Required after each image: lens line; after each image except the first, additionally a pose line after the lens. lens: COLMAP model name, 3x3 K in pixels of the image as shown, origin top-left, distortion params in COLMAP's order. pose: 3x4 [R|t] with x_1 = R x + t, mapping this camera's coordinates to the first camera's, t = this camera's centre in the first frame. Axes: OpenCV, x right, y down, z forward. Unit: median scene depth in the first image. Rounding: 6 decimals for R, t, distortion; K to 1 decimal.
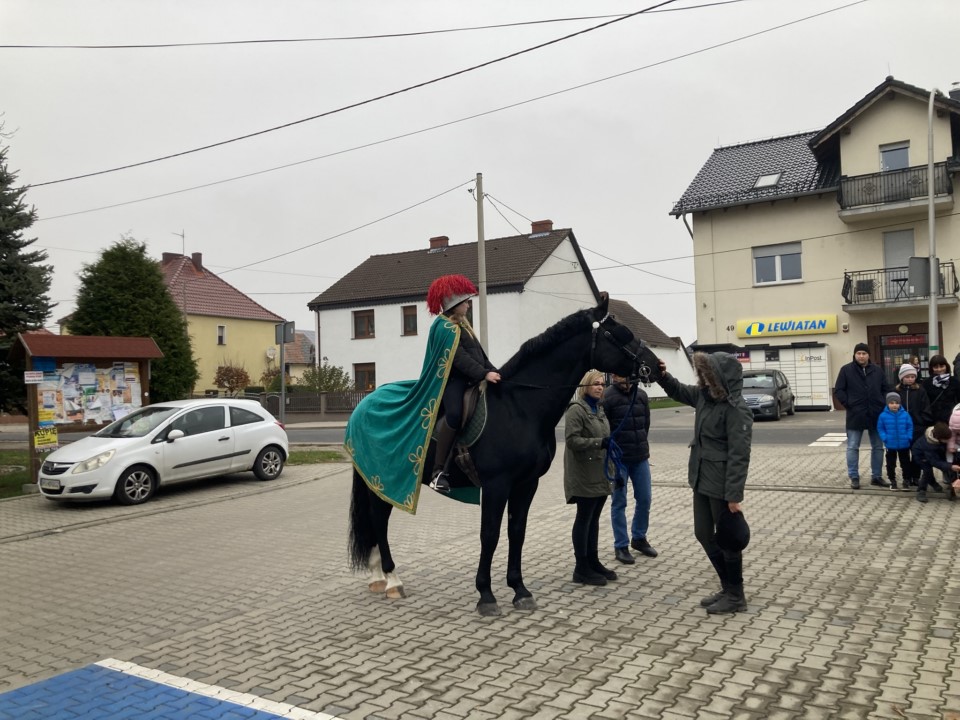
lens RADIAL K [[789.6, 0, 497.2], [0, 789.6, 353.3], [0, 0, 1]] dist [0.013922, 0.007472]
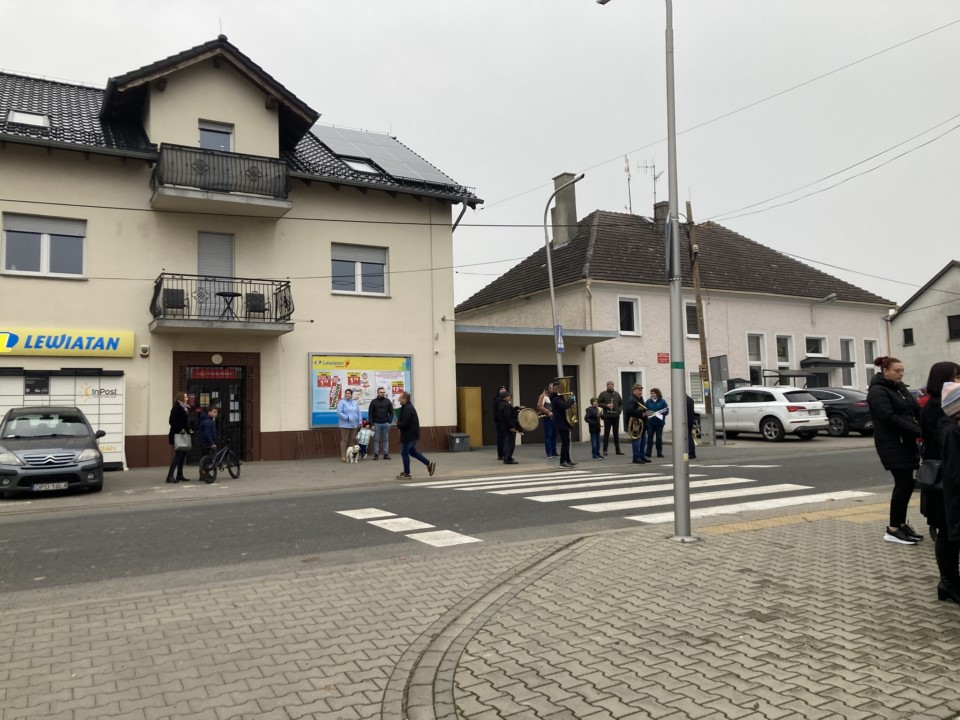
lens RADIAL K [[789.6, 0, 497.2], [0, 789.6, 353.3], [0, 0, 1]] dist [0.013922, 0.007472]
pose [[0.493314, 0.082444, 0.865935, -0.022852], [-0.029588, 0.996513, -0.078020, 0.015875], [-0.869348, 0.012867, 0.494033, 0.369490]]
